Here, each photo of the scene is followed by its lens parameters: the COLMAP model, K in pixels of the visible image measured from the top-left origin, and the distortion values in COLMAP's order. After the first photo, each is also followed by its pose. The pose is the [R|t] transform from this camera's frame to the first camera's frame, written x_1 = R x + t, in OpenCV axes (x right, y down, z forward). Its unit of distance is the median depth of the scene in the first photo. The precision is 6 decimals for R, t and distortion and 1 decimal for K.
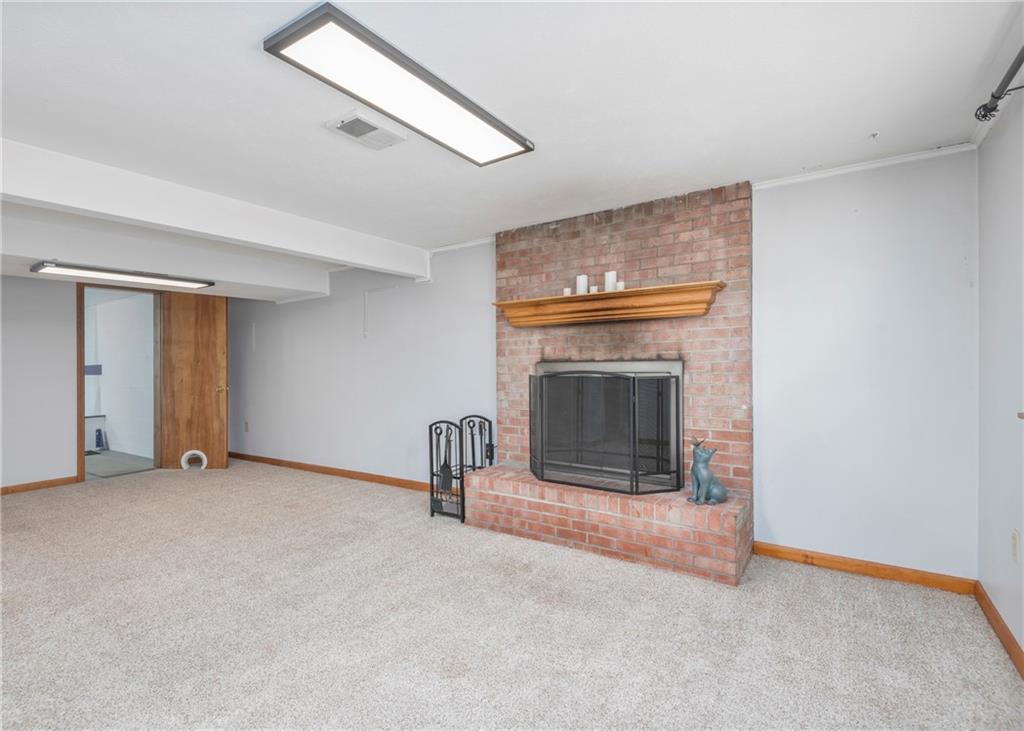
lens RADIAL K [[488.9, 0, 509.1], [0, 488.9, 368.0], [0, 0, 1]] dist [0.000255, 0.000207]
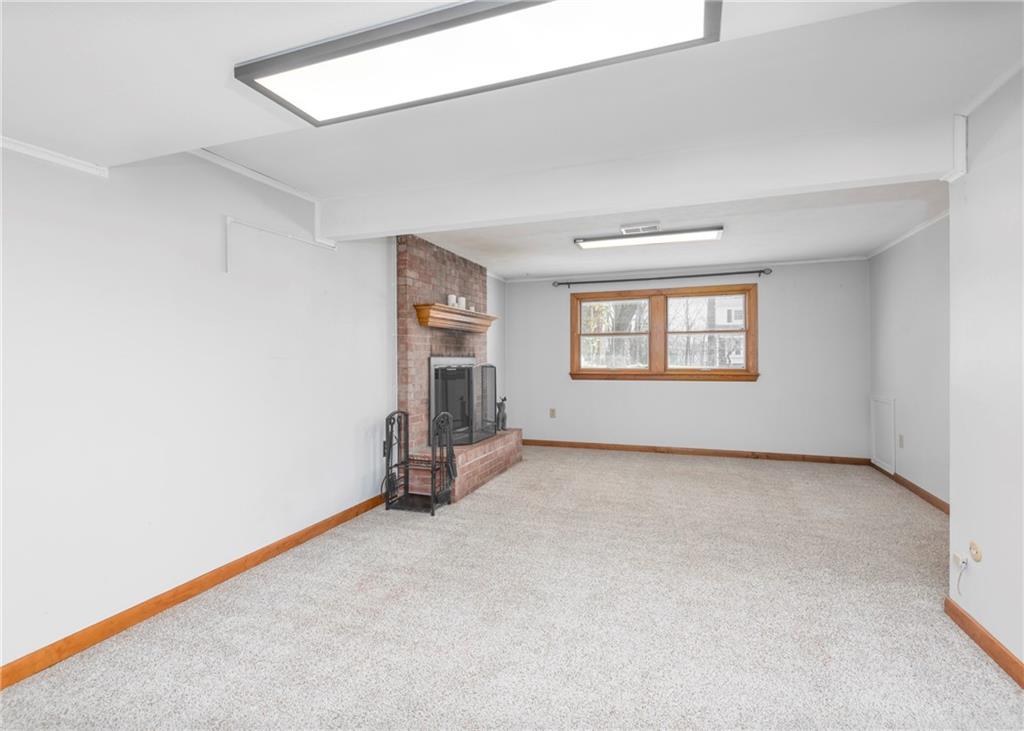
lens RADIAL K [[488.9, 0, 509.1], [0, 488.9, 360.1], [0, 0, 1]] dist [0.000255, 0.000207]
pose [[-0.247983, -0.000559, 0.968764, -1.140646], [0.007573, 0.999968, 0.002515, -0.005748], [-0.968735, 0.007960, -0.247971, 1.100604]]
